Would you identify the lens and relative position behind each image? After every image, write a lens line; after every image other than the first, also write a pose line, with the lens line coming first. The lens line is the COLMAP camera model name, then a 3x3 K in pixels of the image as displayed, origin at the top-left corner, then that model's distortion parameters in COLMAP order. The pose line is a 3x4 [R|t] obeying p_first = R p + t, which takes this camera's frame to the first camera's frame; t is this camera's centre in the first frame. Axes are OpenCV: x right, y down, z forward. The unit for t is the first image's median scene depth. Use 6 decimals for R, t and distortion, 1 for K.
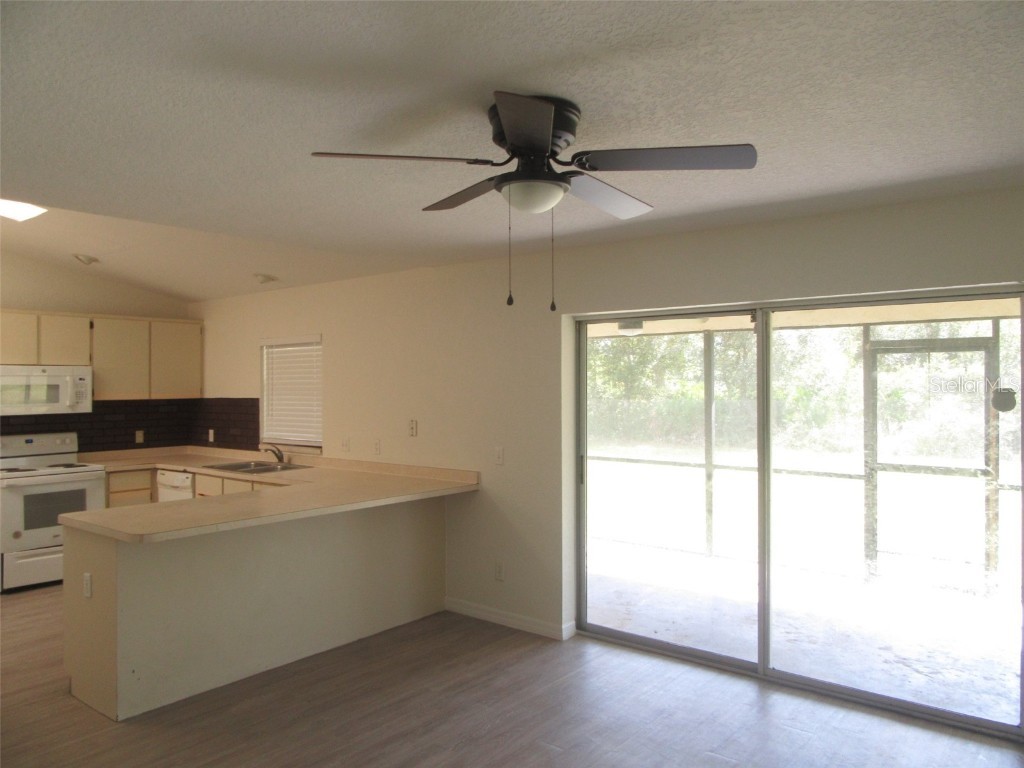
lens RADIAL K [[749.6, 0, 513.8], [0, 749.6, 386.1], [0, 0, 1]] dist [-0.006282, -0.001318]
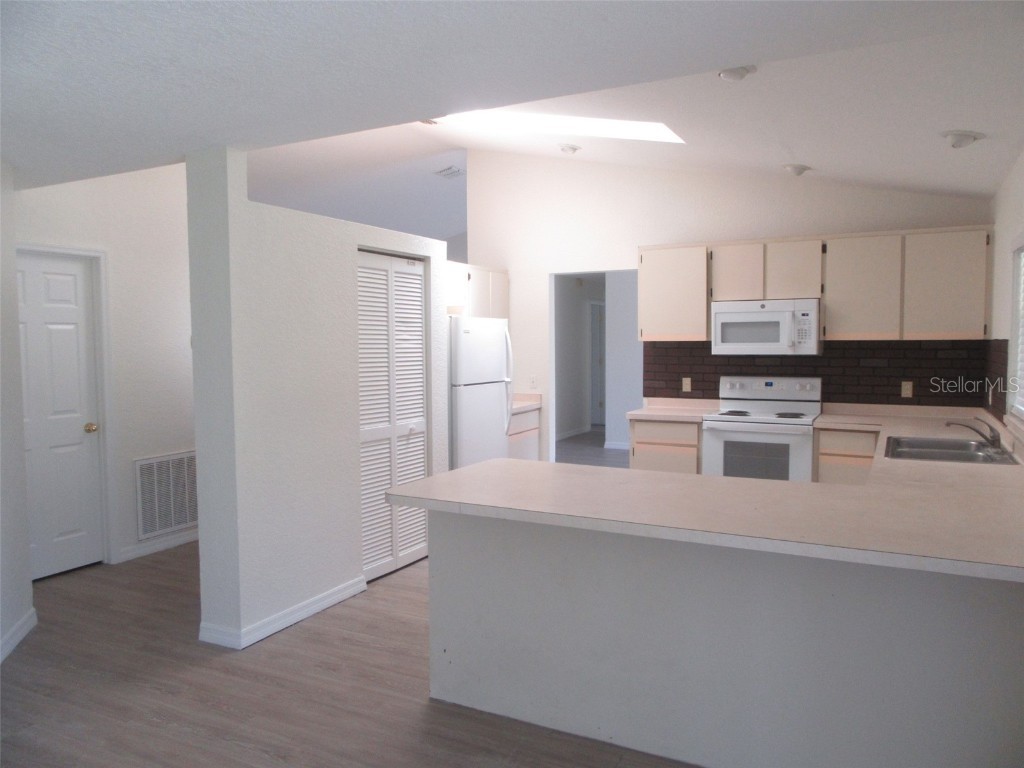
lens RADIAL K [[749.6, 0, 513.8], [0, 749.6, 377.6], [0, 0, 1]] dist [-0.006282, -0.001318]
pose [[0.196265, 0.057196, -0.978881, 0.181916], [0.000589, 0.998290, 0.058449, 0.011718], [0.980551, -0.012048, 0.195896, 0.503725]]
